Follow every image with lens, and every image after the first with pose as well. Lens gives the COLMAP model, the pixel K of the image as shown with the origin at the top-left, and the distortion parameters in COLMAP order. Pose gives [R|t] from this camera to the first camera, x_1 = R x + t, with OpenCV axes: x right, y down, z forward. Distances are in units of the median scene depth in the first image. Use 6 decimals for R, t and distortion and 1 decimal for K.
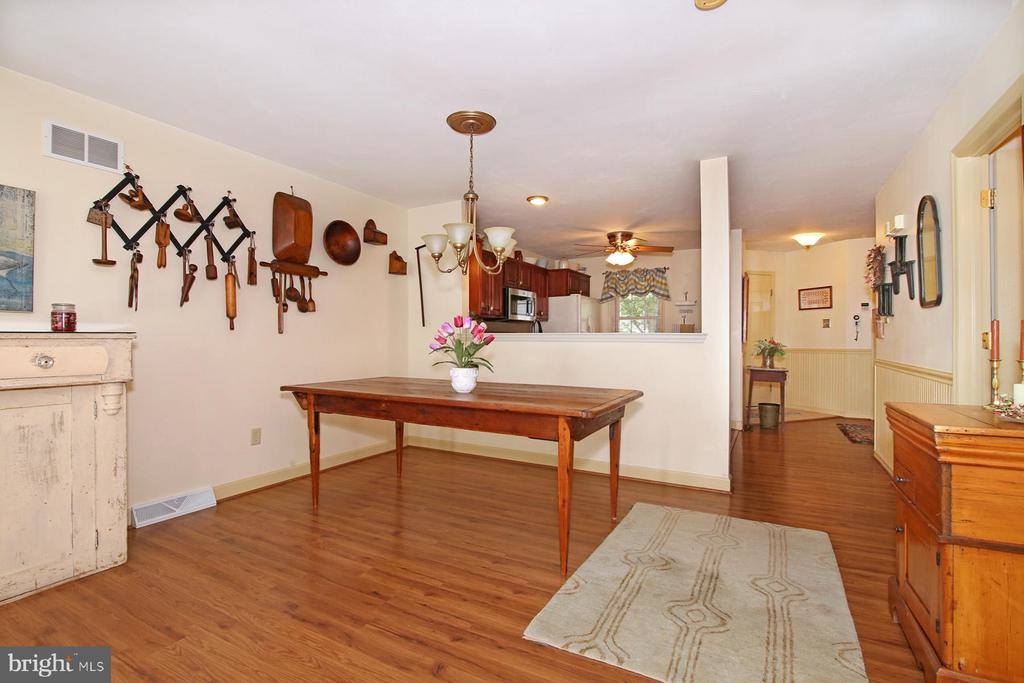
lens RADIAL K [[479.4, 0, 514.8], [0, 479.4, 337.0], [0, 0, 1]] dist [-0.001637, -0.000702]
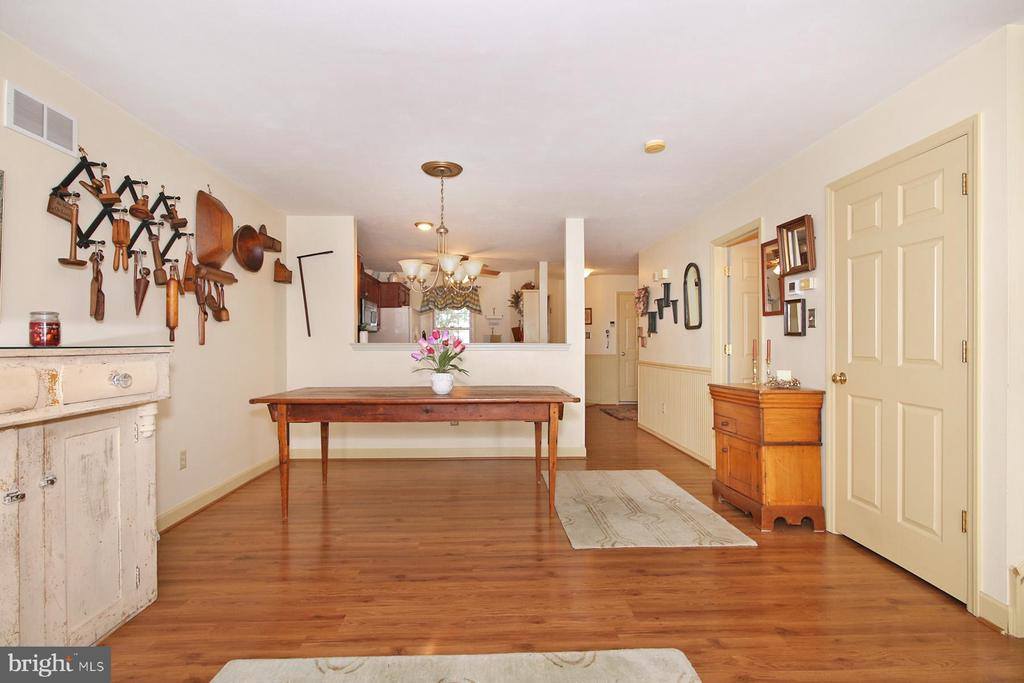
lens RADIAL K [[482.1, 0, 512.0], [0, 482.1, 341.5], [0, 0, 1]] dist [0.014244, -0.000529]
pose [[0.851182, 0.001323, 0.524869, -0.552422], [0.001396, 0.999988, -0.004784, -0.010525], [-0.524869, 0.004804, 0.851170, -0.112373]]
